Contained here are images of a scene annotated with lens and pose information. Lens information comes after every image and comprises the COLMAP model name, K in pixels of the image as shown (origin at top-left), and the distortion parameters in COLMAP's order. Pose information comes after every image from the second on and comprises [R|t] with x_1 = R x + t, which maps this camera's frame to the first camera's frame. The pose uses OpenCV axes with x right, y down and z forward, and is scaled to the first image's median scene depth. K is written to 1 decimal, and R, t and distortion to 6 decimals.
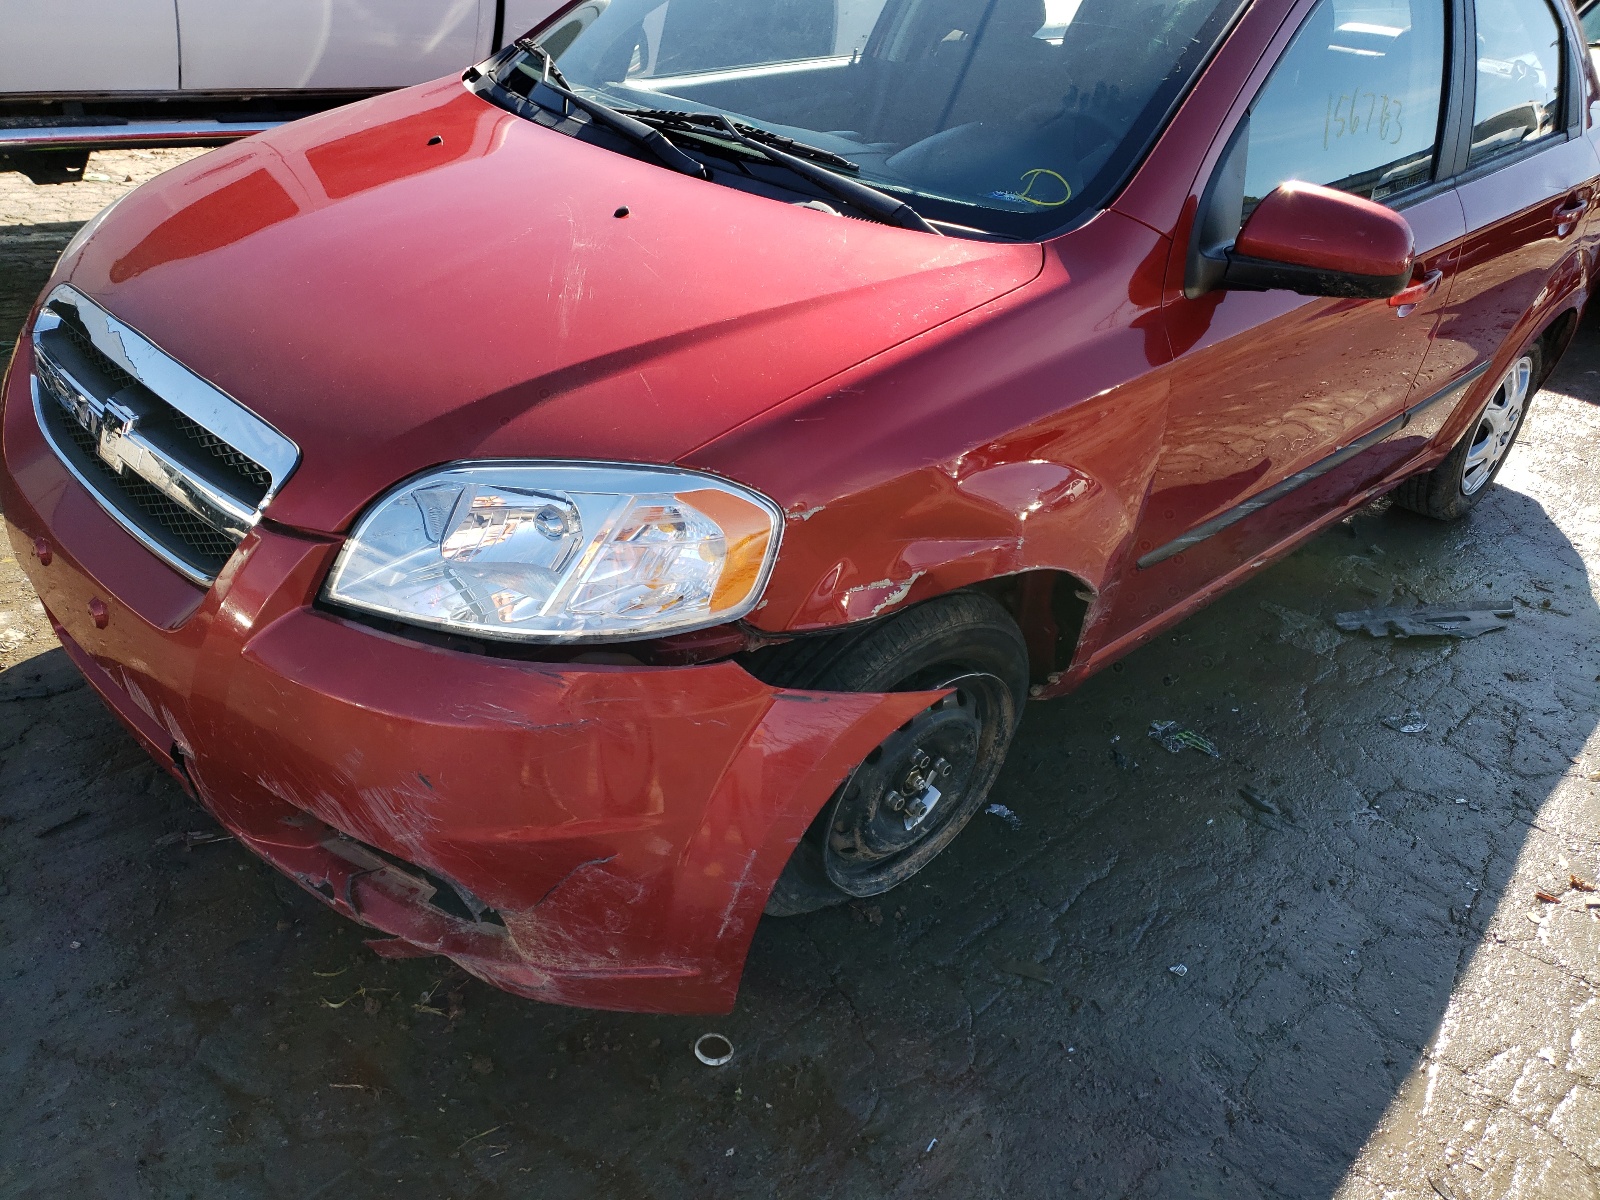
lens RADIAL K [[1177.2, 0, 810.1], [0, 1177.2, 605.6], [0, 0, 1]] dist [0.014951, 0.001172]
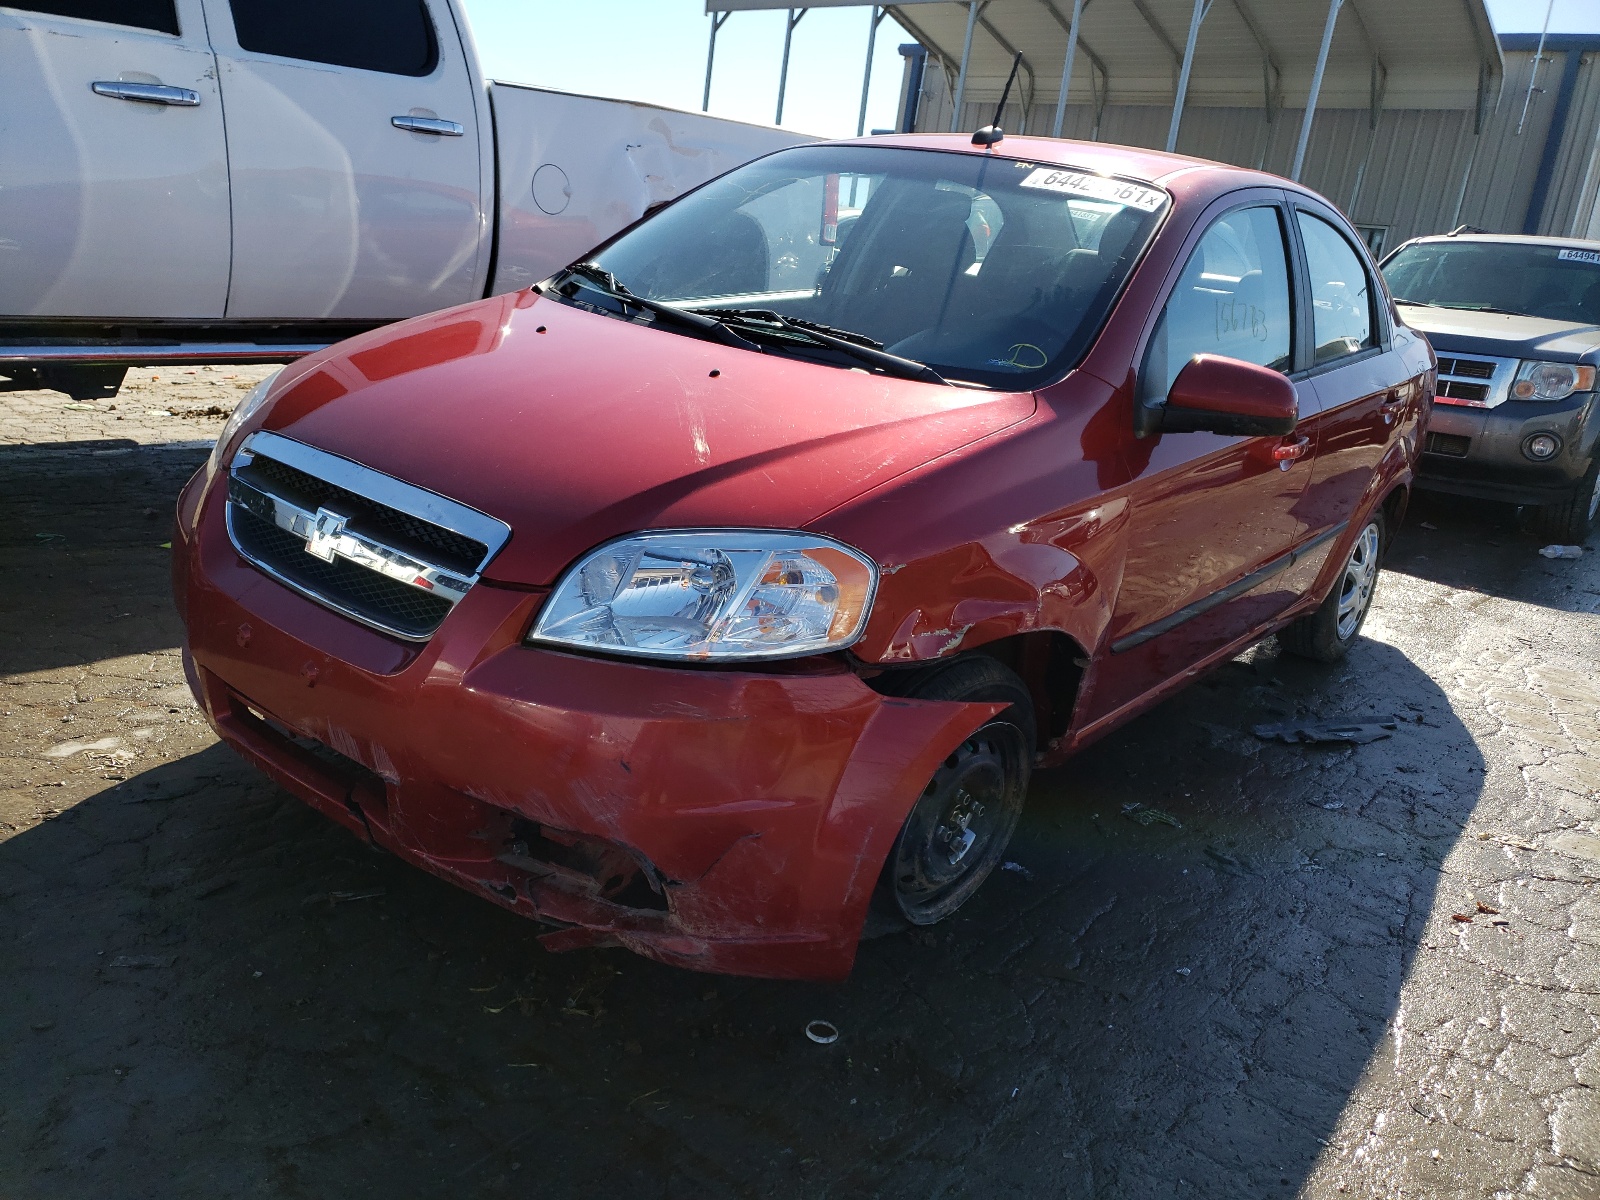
lens RADIAL K [[1177.2, 0, 810.1], [0, 1177.2, 605.6], [0, 0, 1]] dist [0.014951, 0.001172]
pose [[0.994662, -0.022214, 0.100764, -0.176949], [0.042122, 0.978892, -0.199988, 0.169152], [-0.094195, 0.203165, 0.974603, -0.205862]]
